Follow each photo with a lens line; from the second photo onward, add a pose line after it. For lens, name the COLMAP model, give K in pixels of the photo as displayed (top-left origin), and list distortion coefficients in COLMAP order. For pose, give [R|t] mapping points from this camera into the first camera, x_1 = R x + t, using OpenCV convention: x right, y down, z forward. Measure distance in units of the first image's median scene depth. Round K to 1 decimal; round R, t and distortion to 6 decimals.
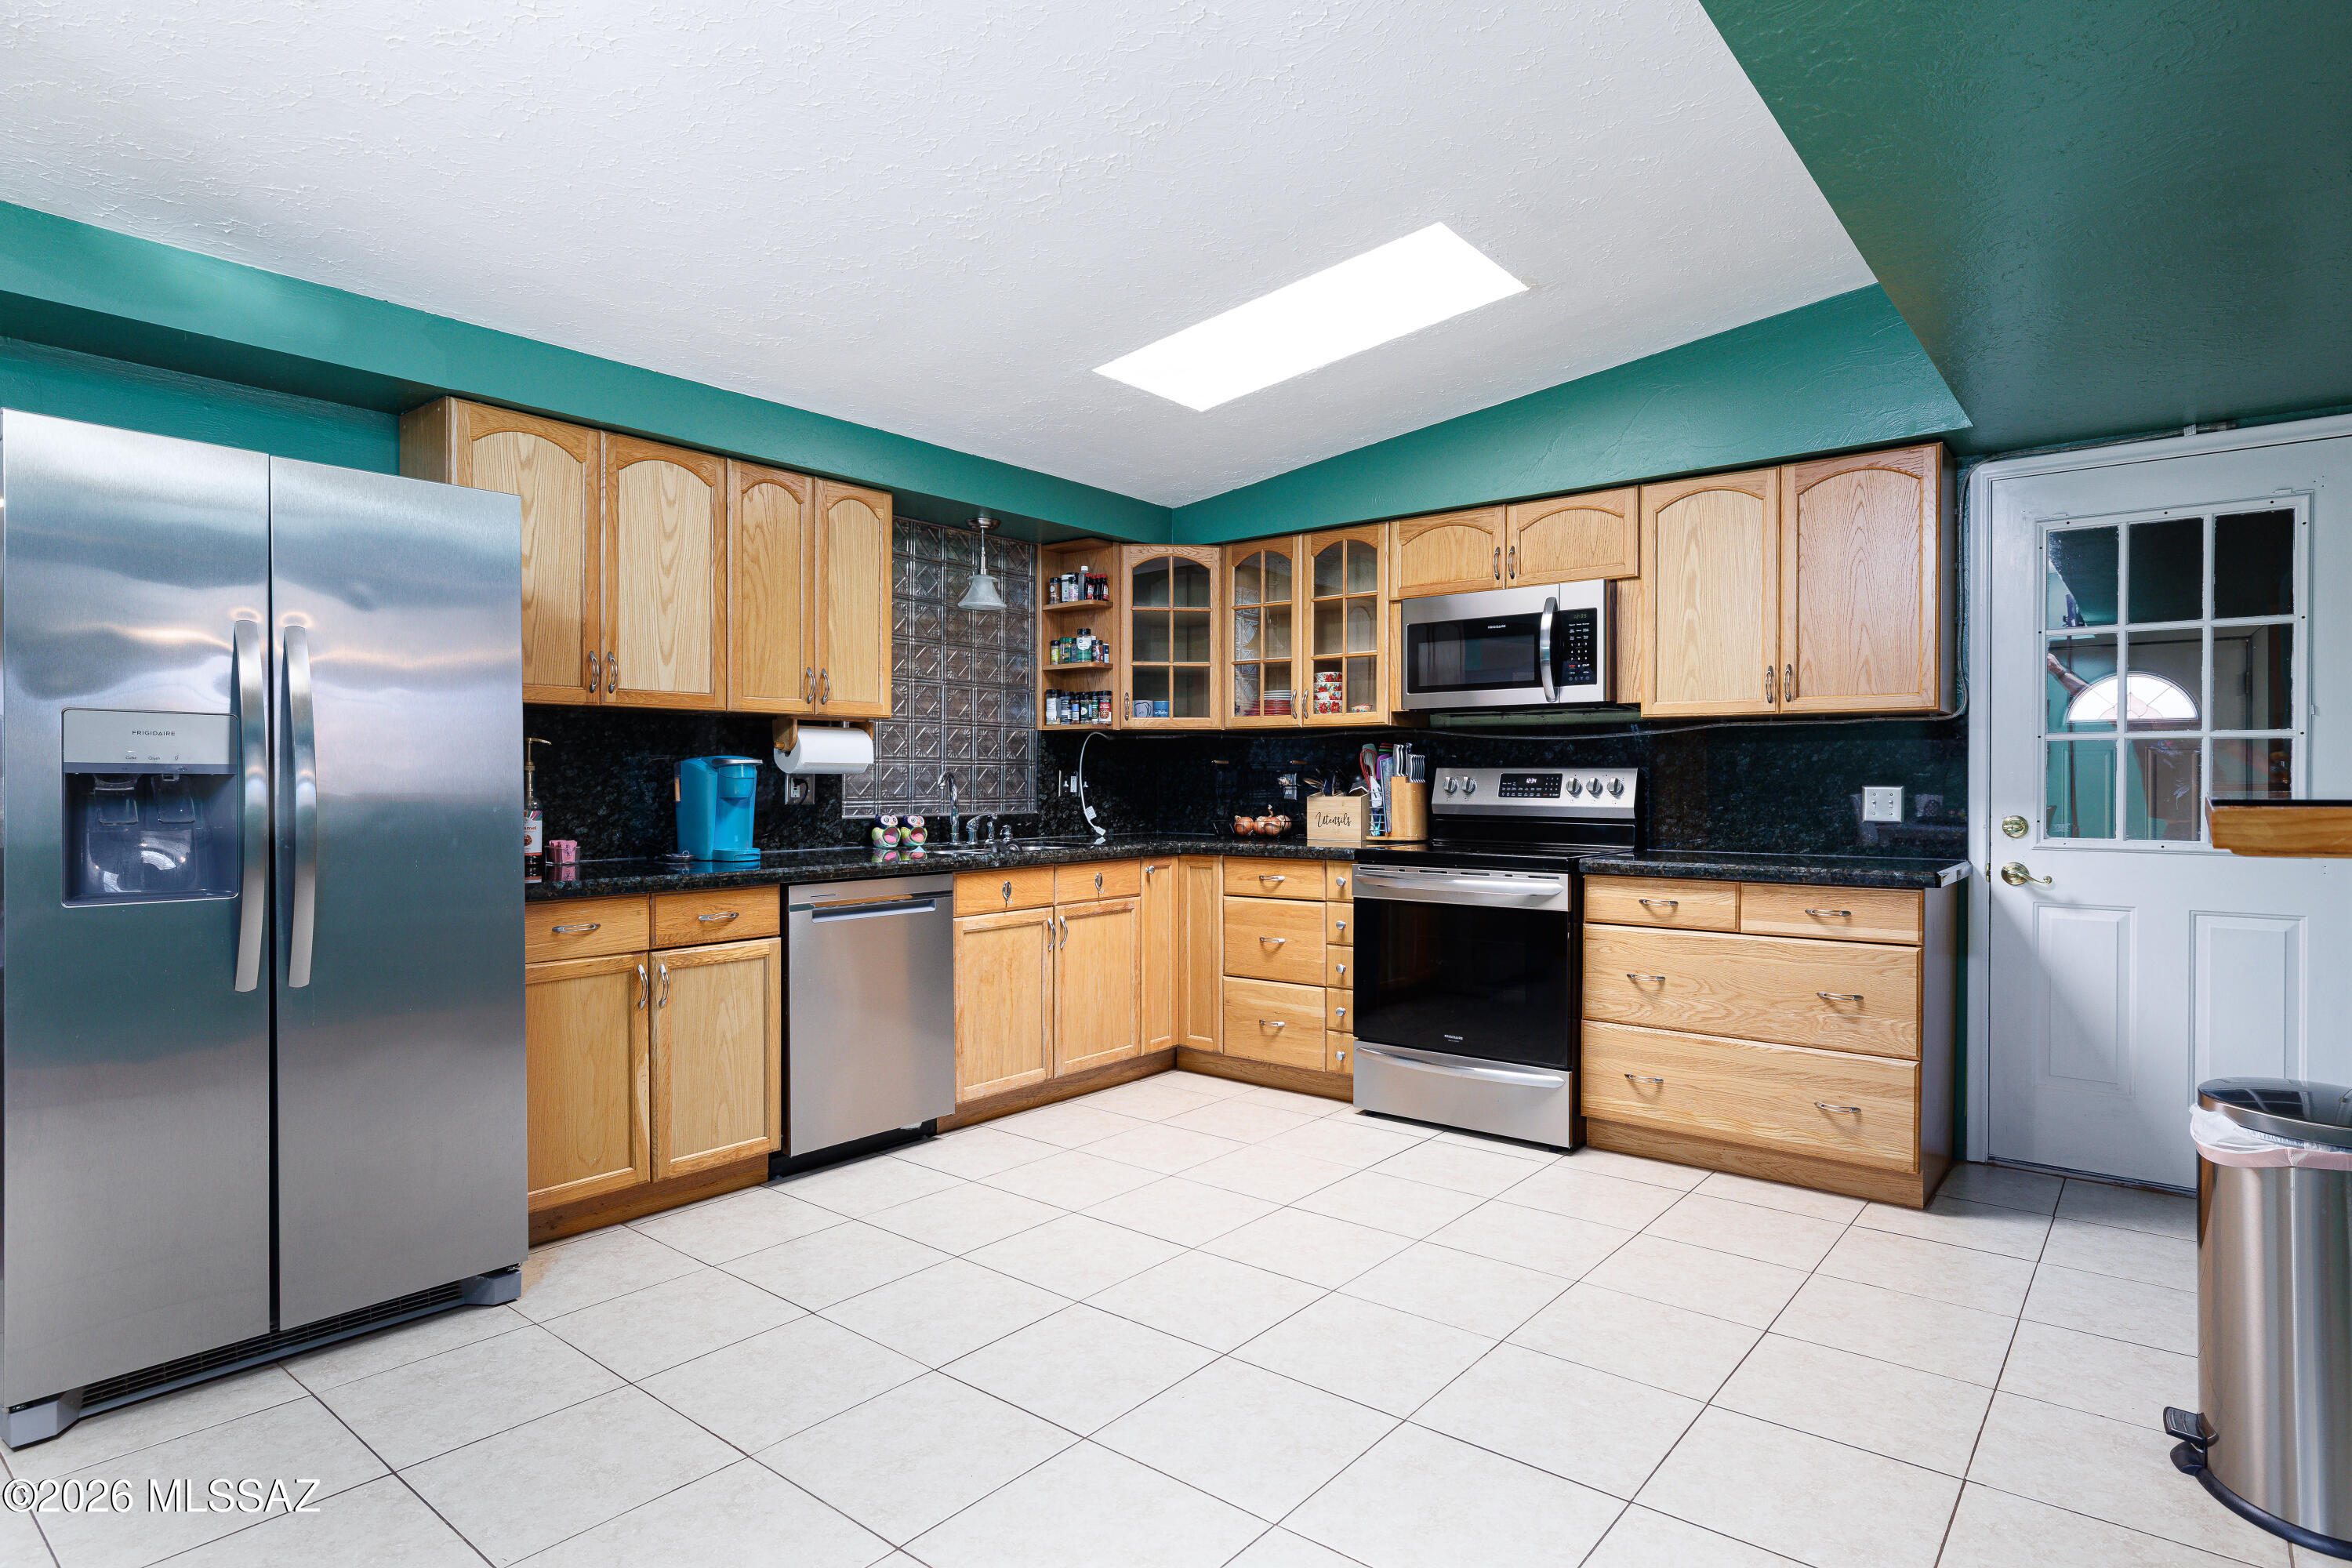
lens RADIAL K [[1252.1, 0, 1183.9], [0, 1252.1, 785.8], [0, 0, 1]] dist [0.001683, -0.001150]
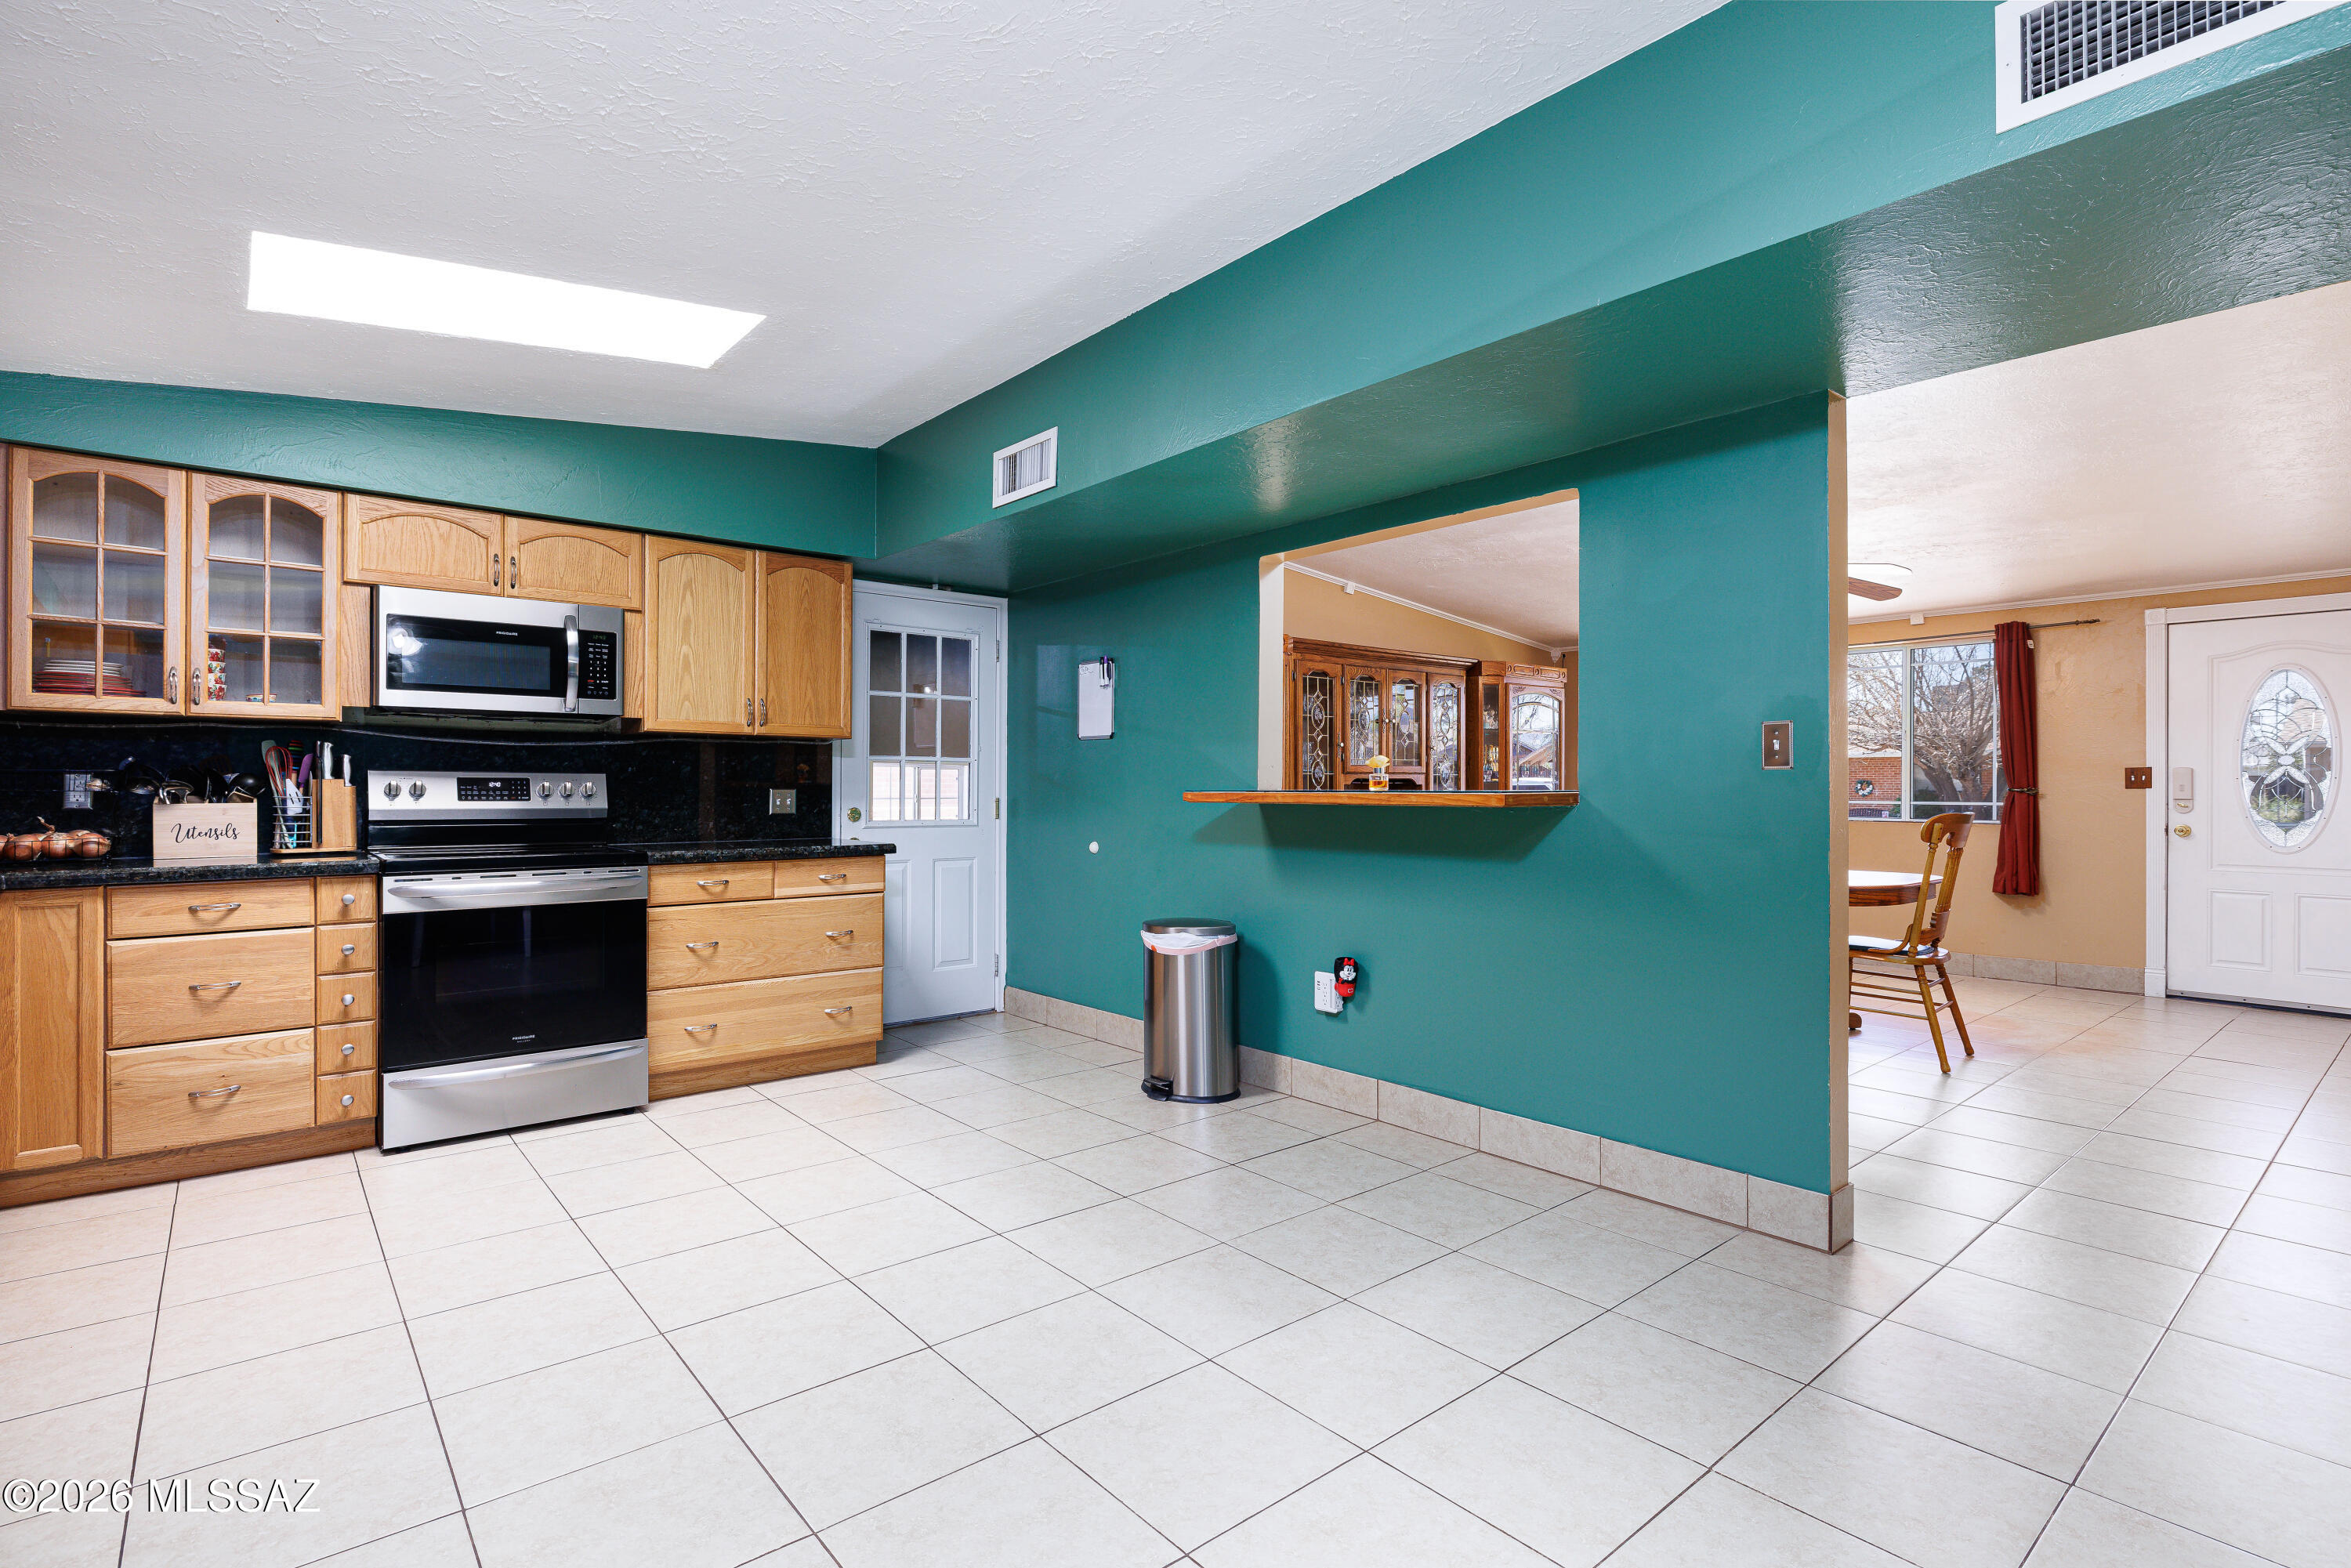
lens RADIAL K [[1122.1, 0, 1171.3], [0, 1122.1, 784.0], [0, 0, 1]] dist [-0.006630, -0.000304]
pose [[0.191779, 0.003143, 0.981433, -0.539375], [0.002868, 0.999989, -0.003763, 0.000612], [-0.981434, 0.003537, 0.191768, 0.293702]]
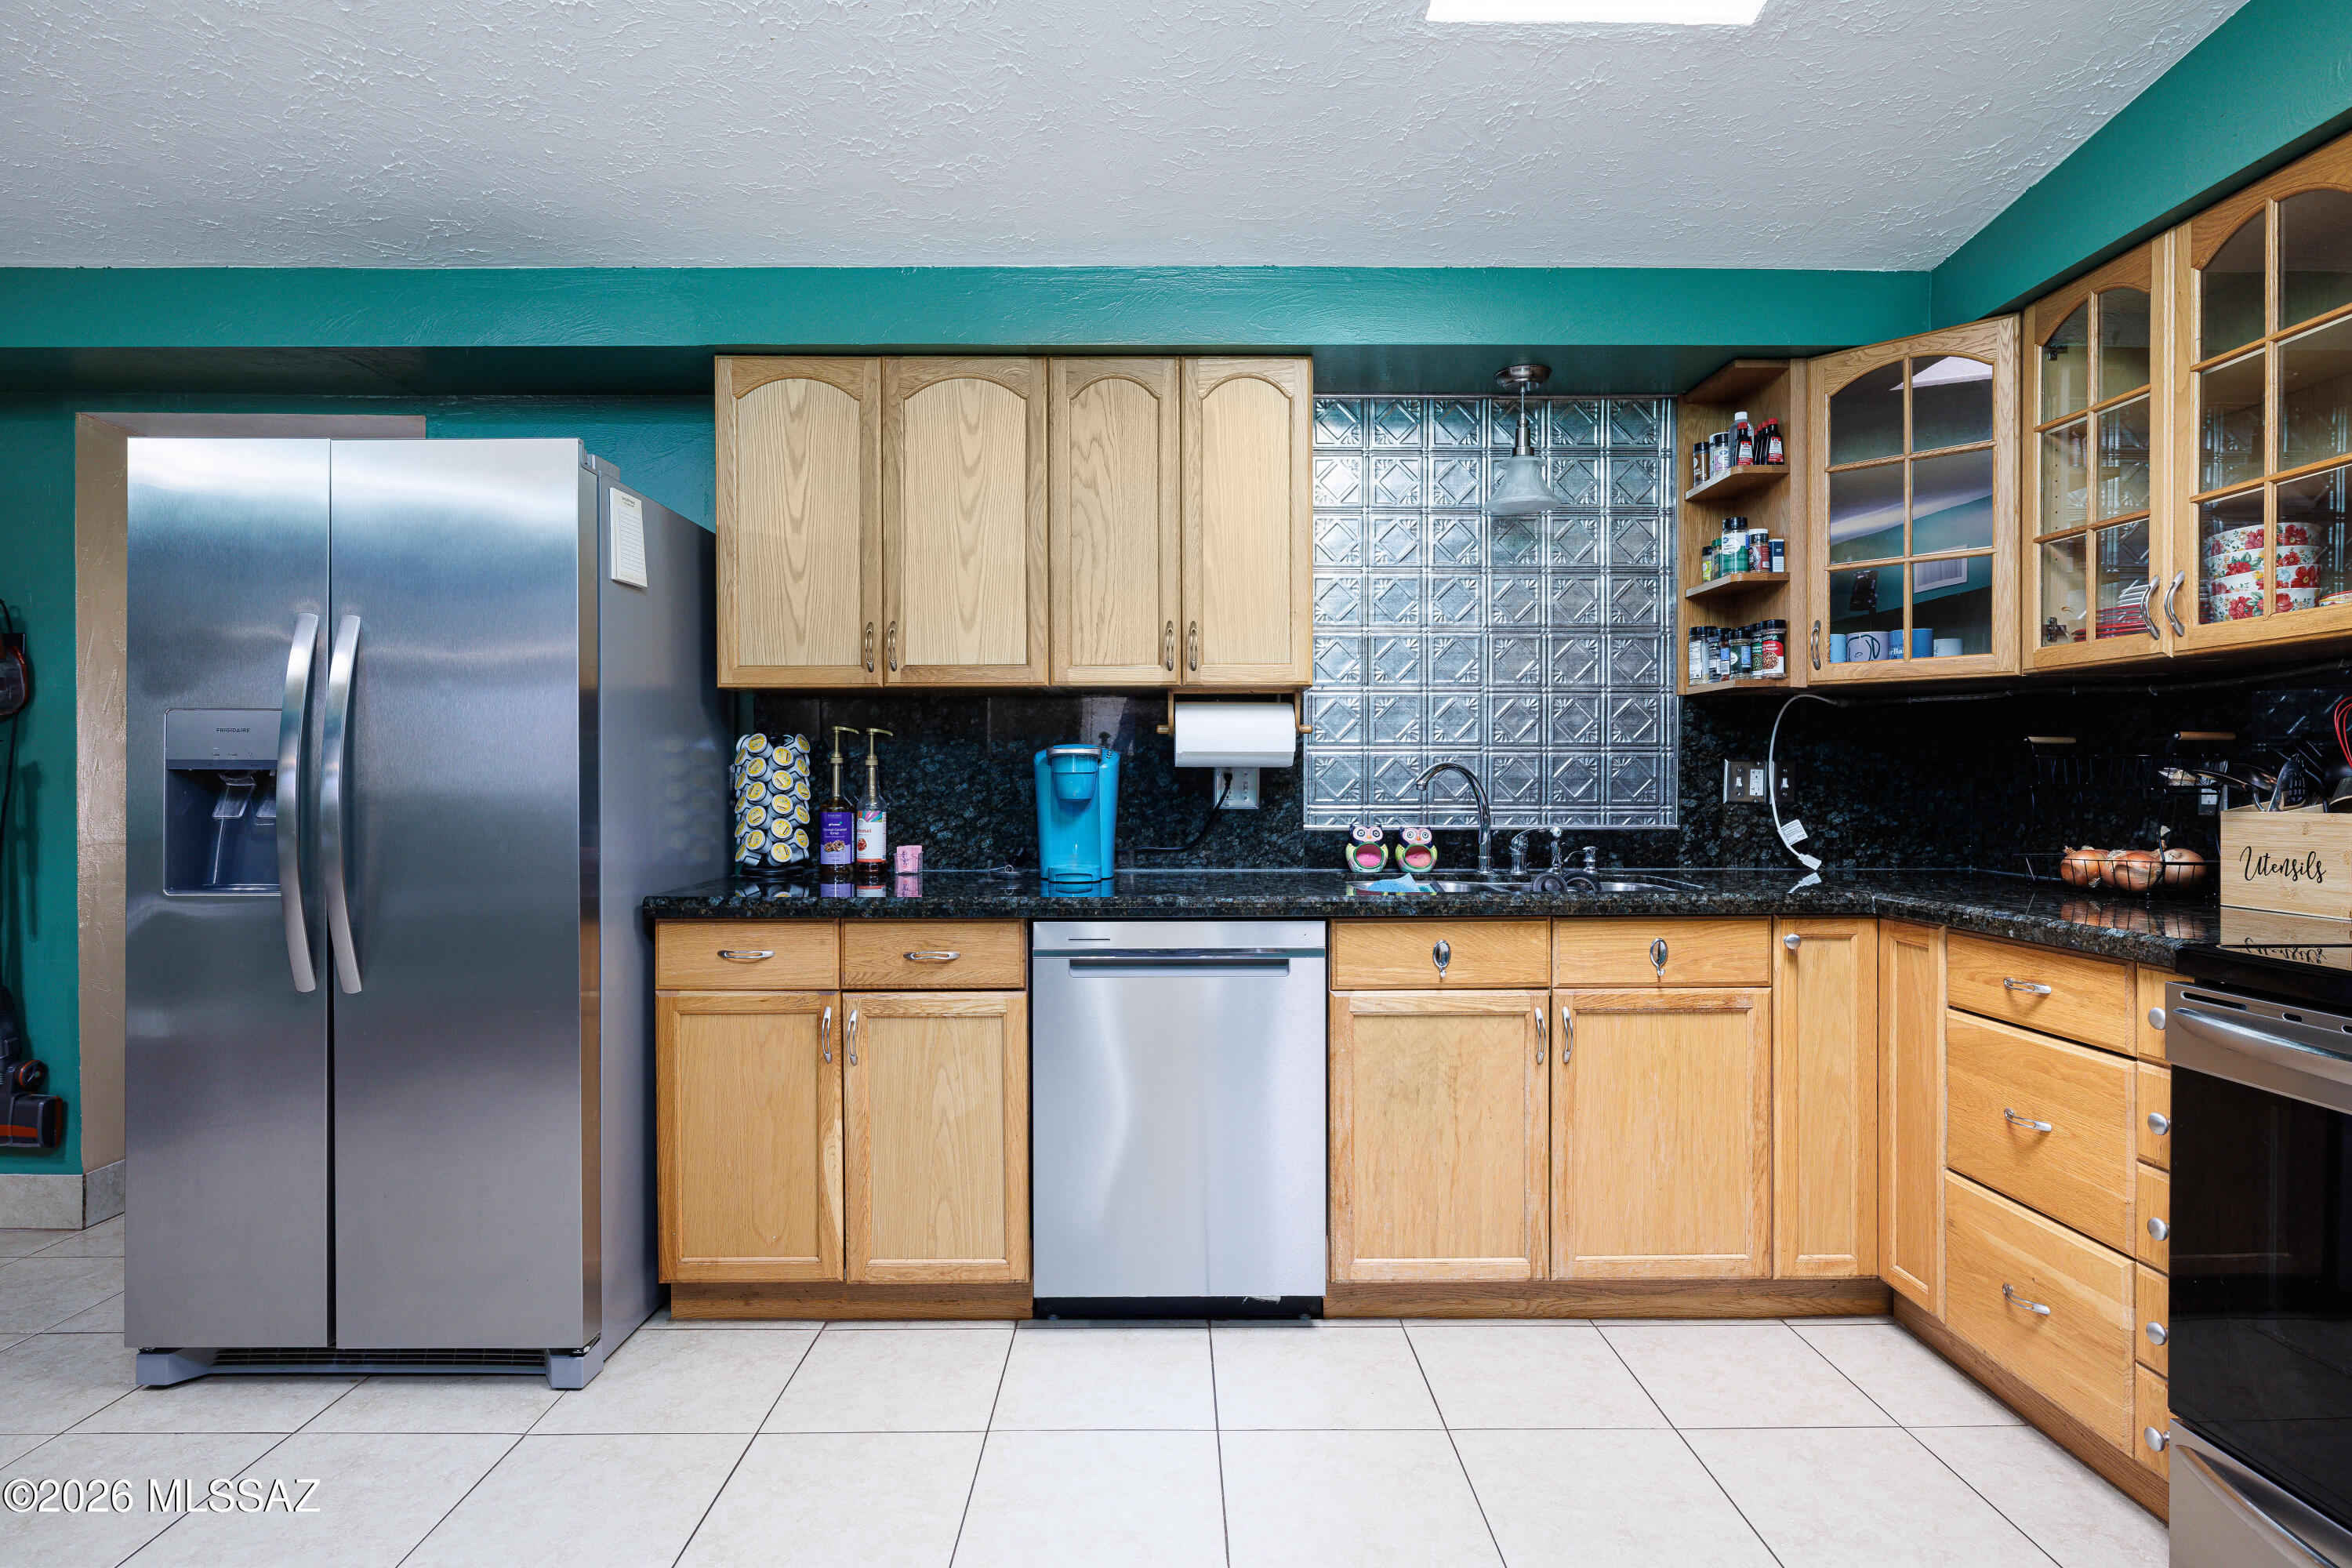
lens RADIAL K [[1252.1, 0, 1168.8], [0, 1252.1, 783.3], [0, 0, 1]] dist [0.001683, -0.001150]
pose [[0.639067, 0.003281, -0.769144, 0.239366], [-0.002881, 0.999994, 0.001872, -0.001465], [0.769146, 0.001020, 0.639073, 0.492467]]
